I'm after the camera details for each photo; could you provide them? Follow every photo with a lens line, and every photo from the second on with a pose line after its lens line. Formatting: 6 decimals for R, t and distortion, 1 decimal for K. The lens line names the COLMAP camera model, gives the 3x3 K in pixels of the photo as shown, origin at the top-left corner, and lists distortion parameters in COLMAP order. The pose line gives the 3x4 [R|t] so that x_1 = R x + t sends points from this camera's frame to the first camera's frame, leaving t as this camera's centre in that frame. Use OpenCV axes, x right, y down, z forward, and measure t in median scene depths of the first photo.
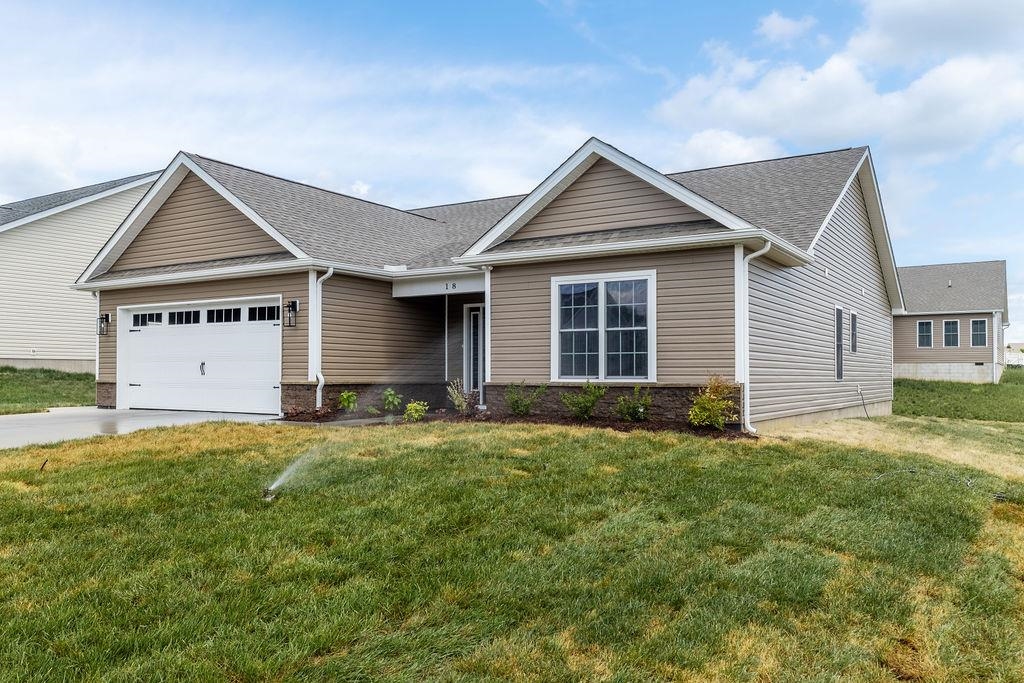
lens RADIAL K [[897.2, 0, 512.0], [0, 897.2, 341.5], [0, 0, 1]] dist [0.008851, -0.000849]
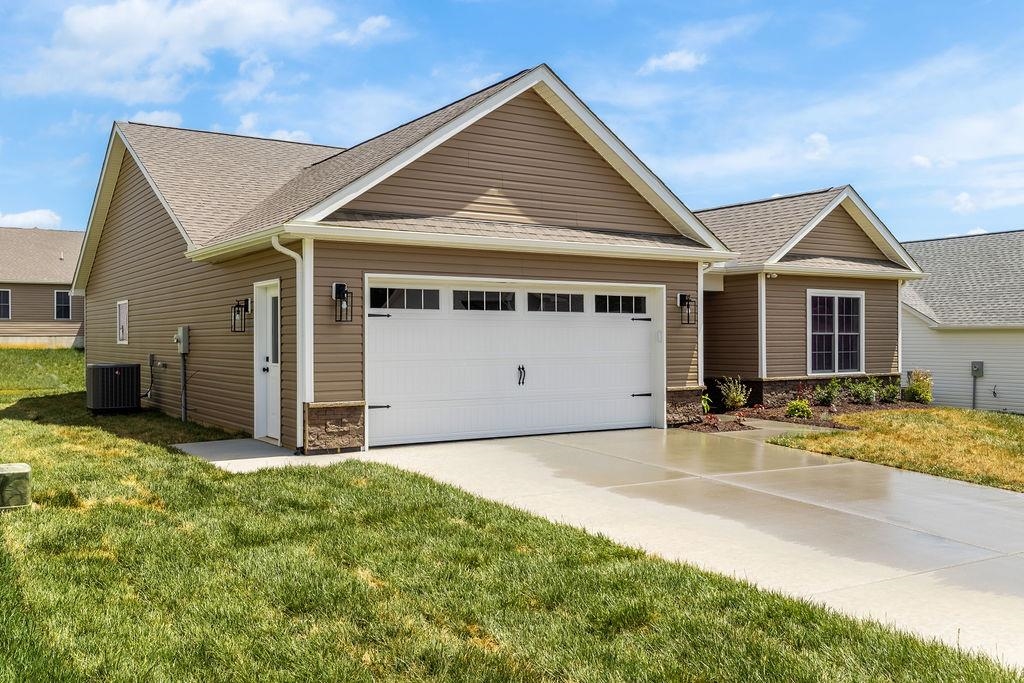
lens RADIAL K [[897.2, 0, 512.0], [0, 897.2, 341.5], [0, 0, 1]] dist [0.008851, -0.000849]
pose [[0.382242, -0.005973, 0.924043, -1.187621], [-0.029810, 0.999379, 0.018792, -0.011630], [-0.923581, -0.034729, 0.381827, 0.878393]]
